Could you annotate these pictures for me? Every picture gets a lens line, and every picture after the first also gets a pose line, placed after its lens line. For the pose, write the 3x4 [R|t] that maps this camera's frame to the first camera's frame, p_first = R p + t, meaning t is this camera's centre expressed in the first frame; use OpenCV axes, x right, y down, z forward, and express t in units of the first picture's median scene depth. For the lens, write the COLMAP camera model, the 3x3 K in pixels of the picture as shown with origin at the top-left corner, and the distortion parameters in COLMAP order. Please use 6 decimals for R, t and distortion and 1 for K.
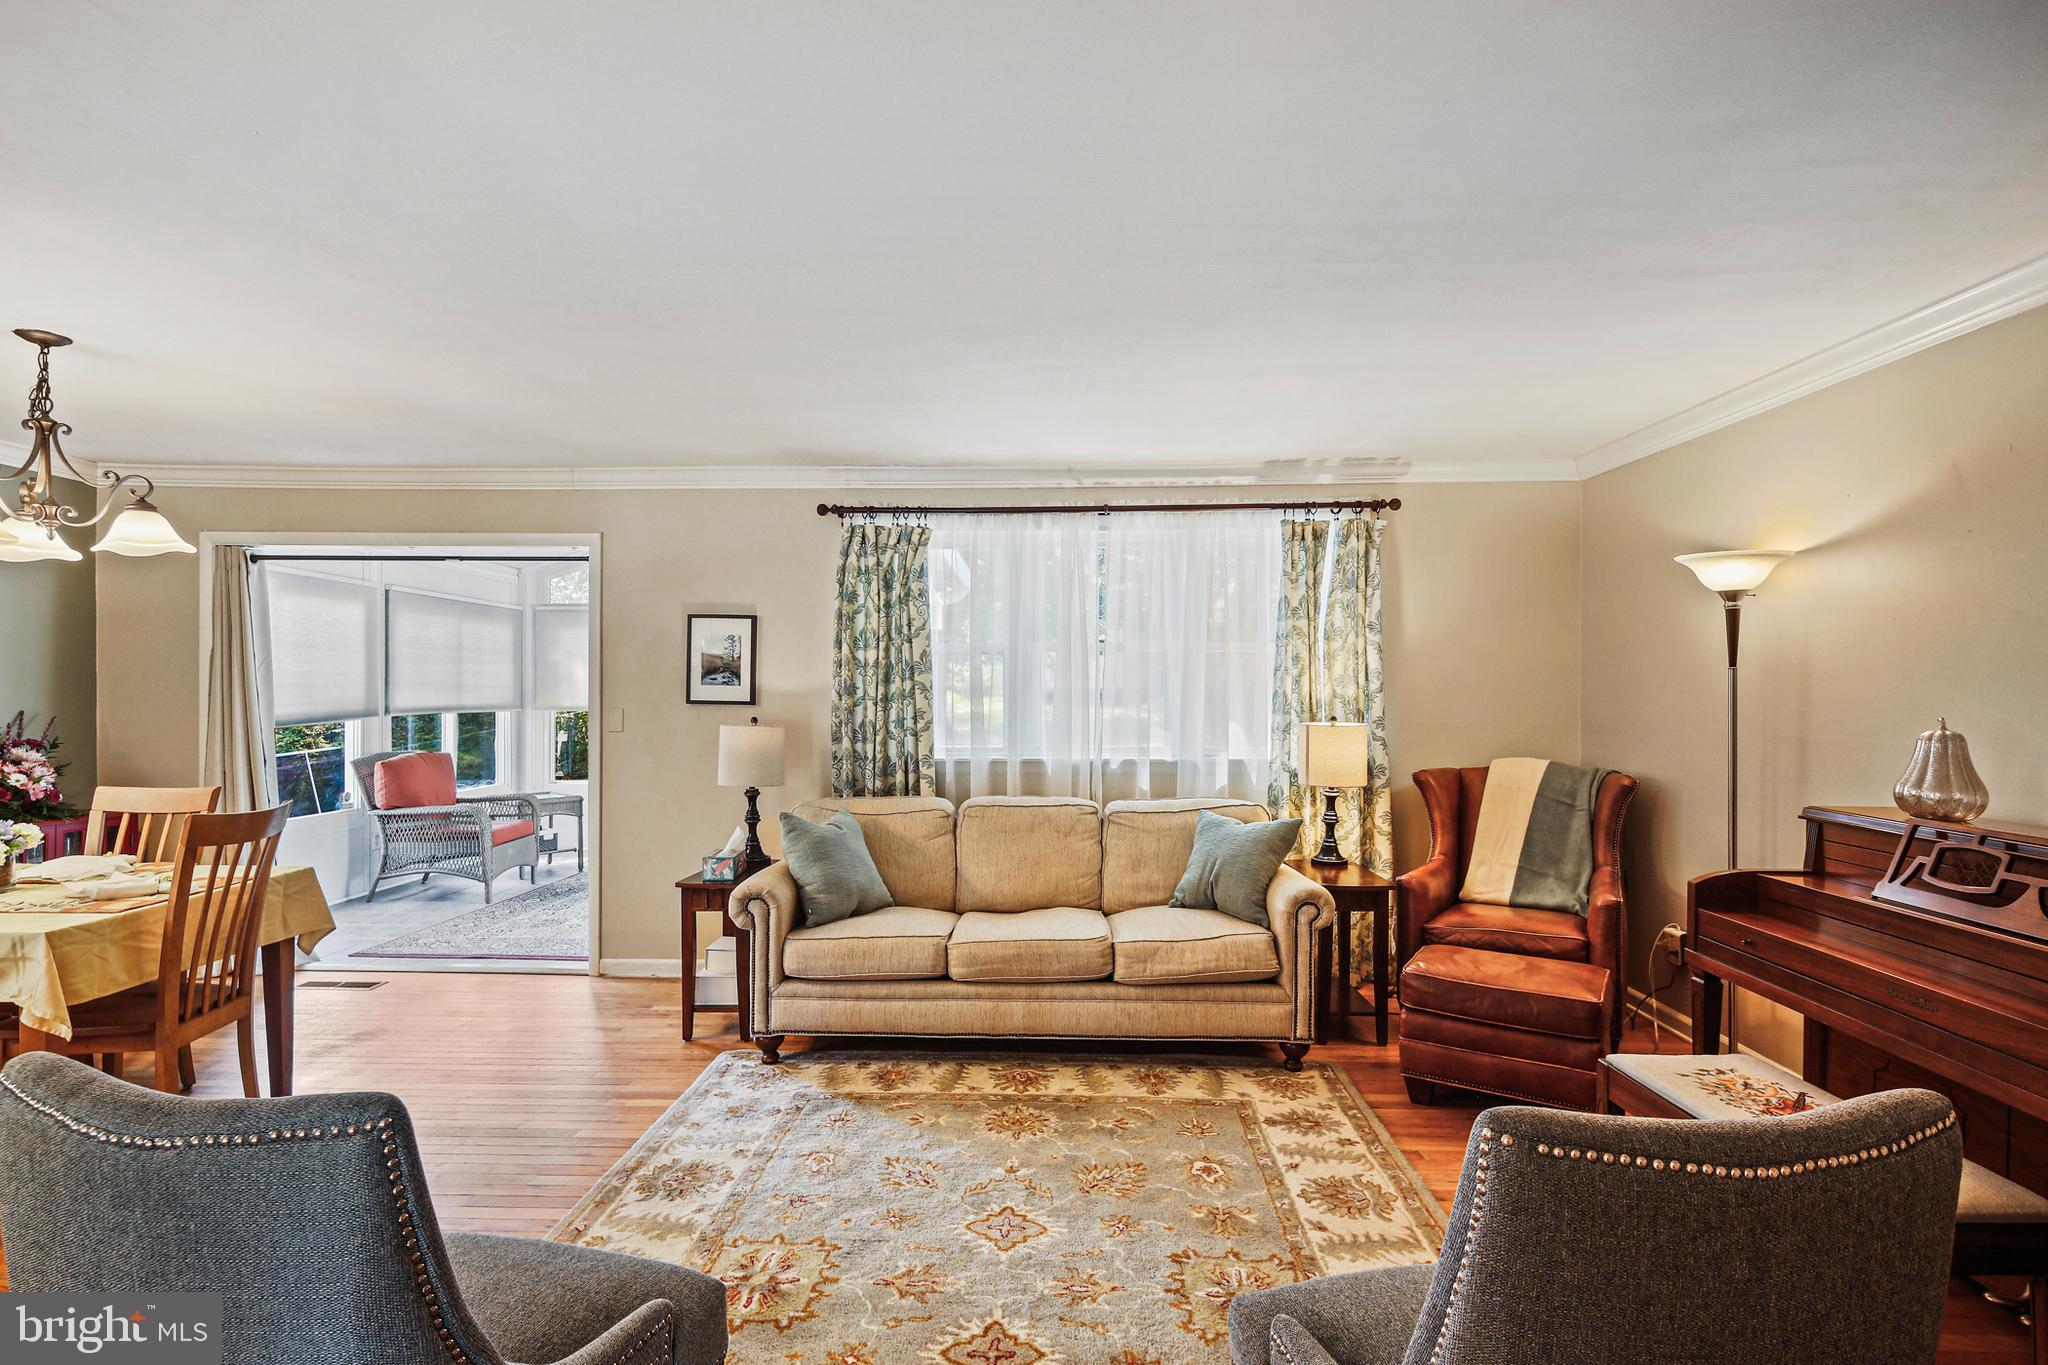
lens RADIAL K [[979.4, 0, 1025.0], [0, 979.4, 694.7], [0, 0, 1]] dist [0.013425, -0.010650]
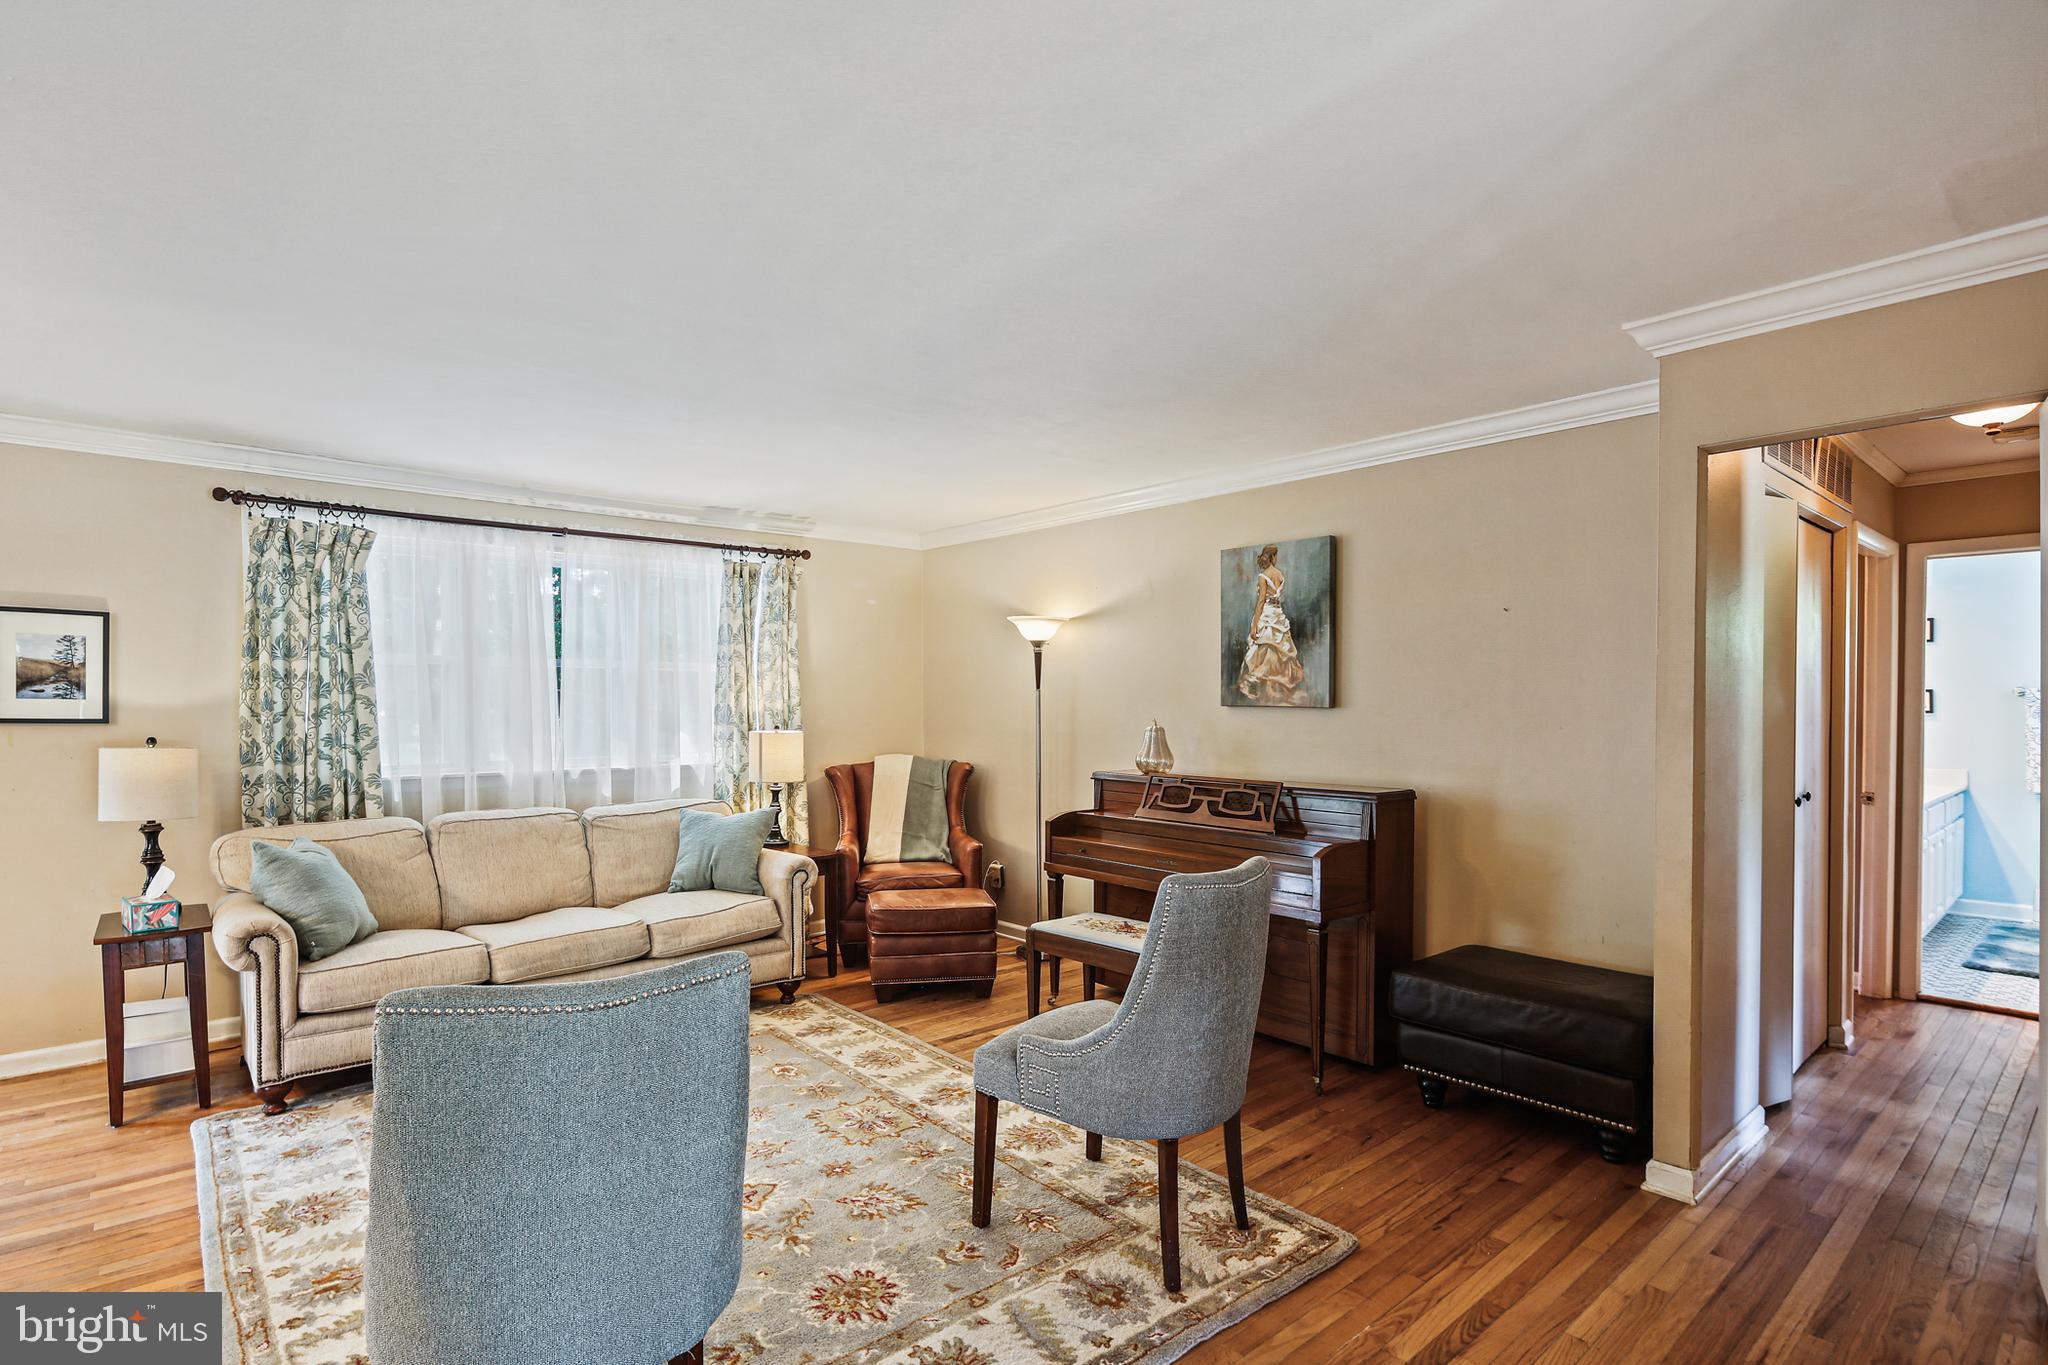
lens RADIAL K [[1004.1, 0, 1006.4], [0, 1004.1, 714.3], [0, 0, 1]] dist [0.000635, -0.000064]
pose [[0.737956, -0.008228, 0.674799, -0.334765], [0.003884, 0.999961, 0.007945, -0.000862], [-0.674838, -0.003242, 0.737959, -0.126885]]
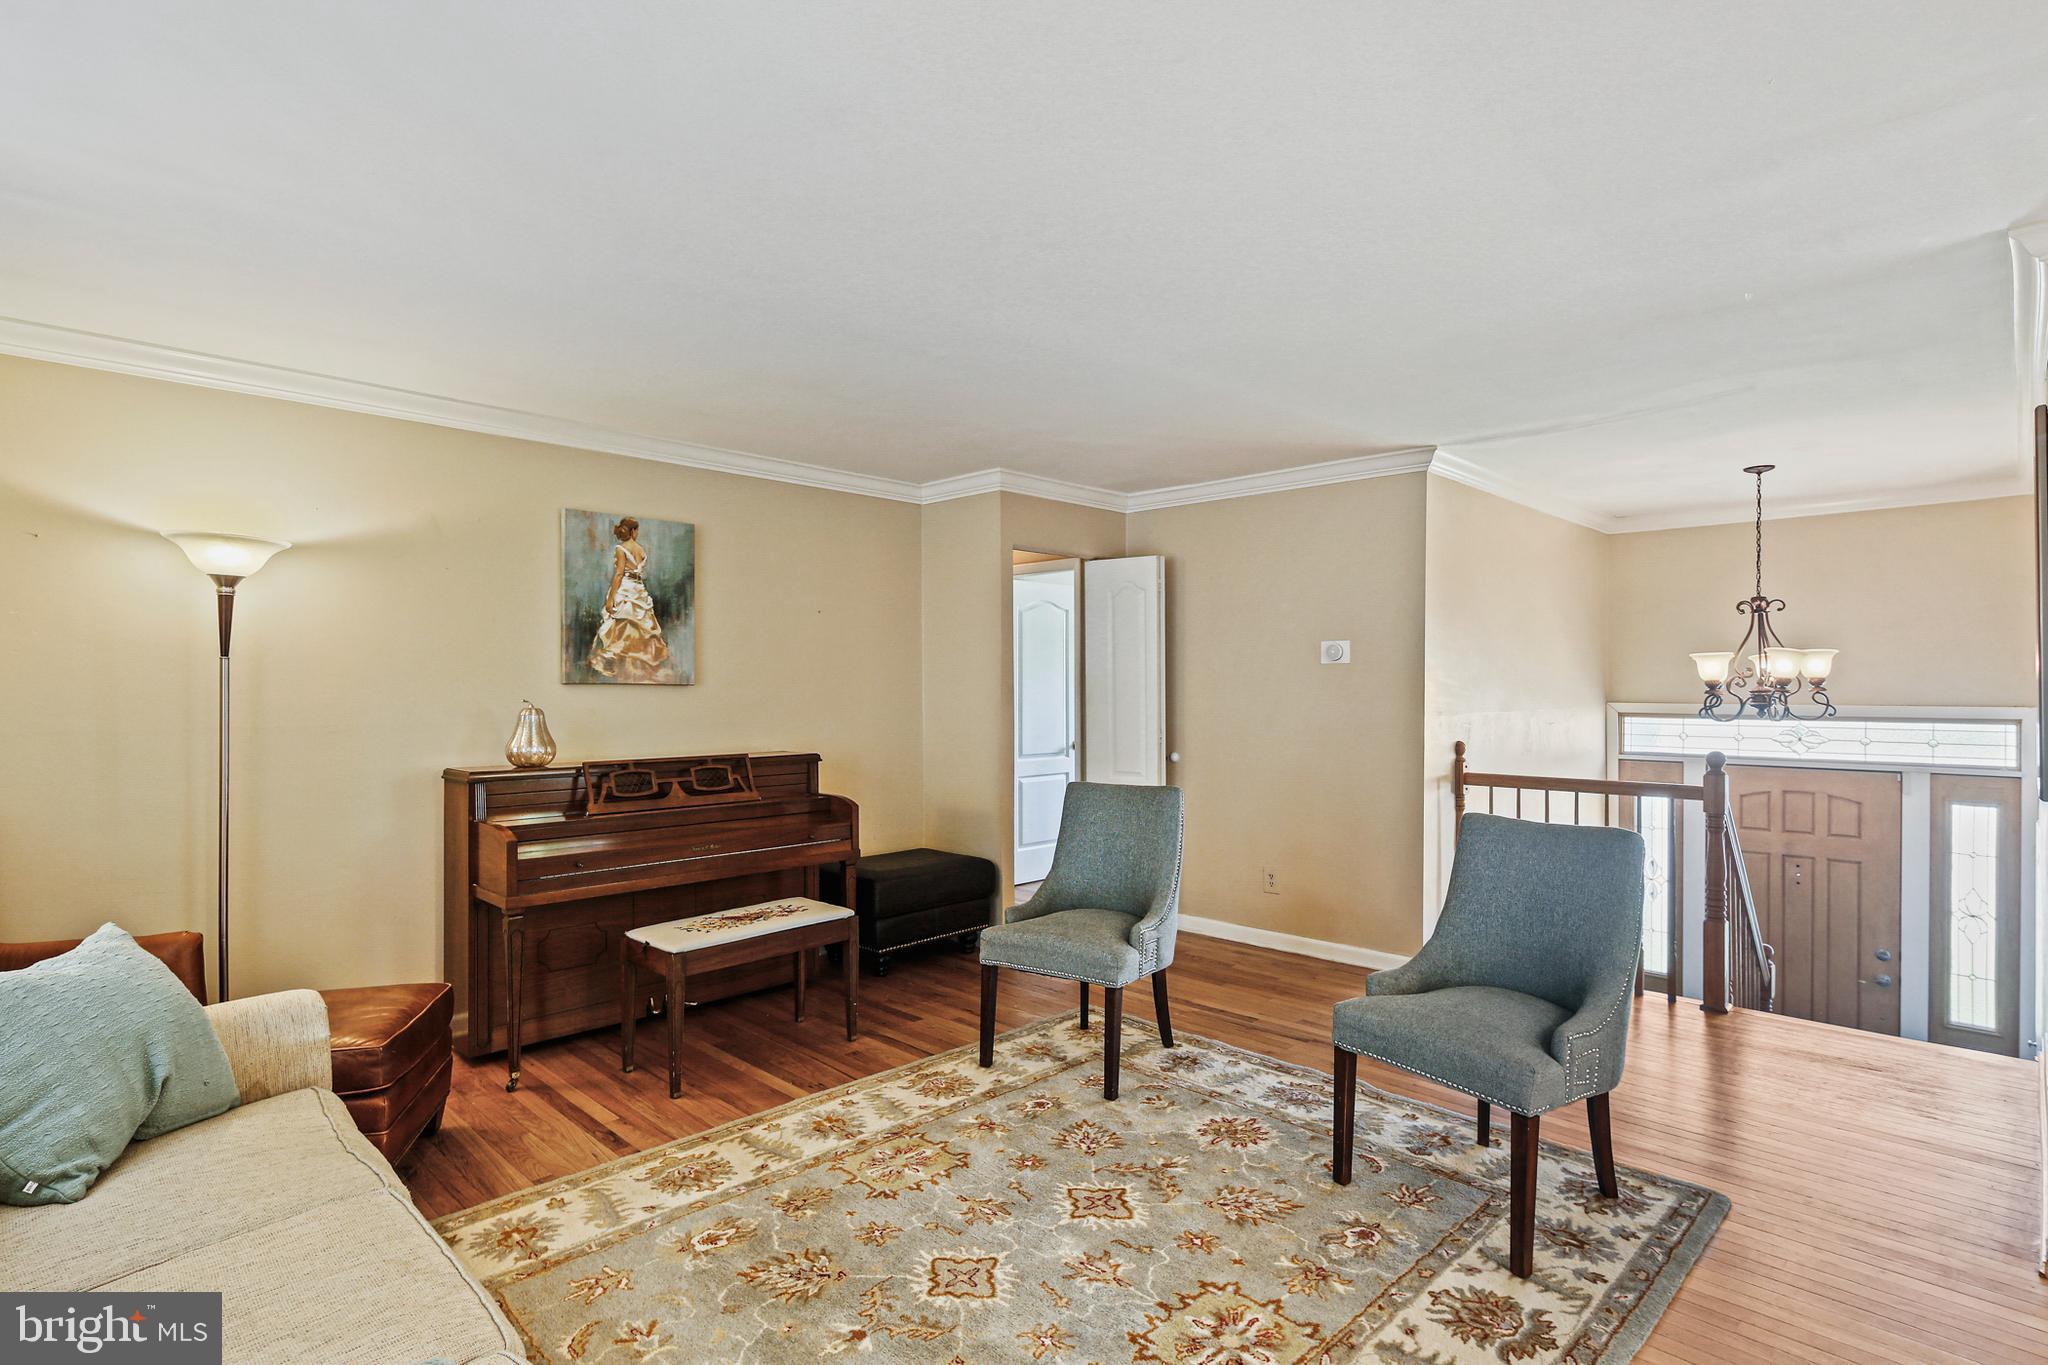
lens RADIAL K [[1010.0, 0, 1019.0], [0, 1010.0, 674.0], [0, 0, 1]] dist [0.003533, -0.000175]
pose [[-0.726480, 0.006184, 0.687159, -0.416317], [0.003121, 0.999979, -0.005699, -0.002746], [-0.687180, -0.001996, -0.726484, 0.979119]]
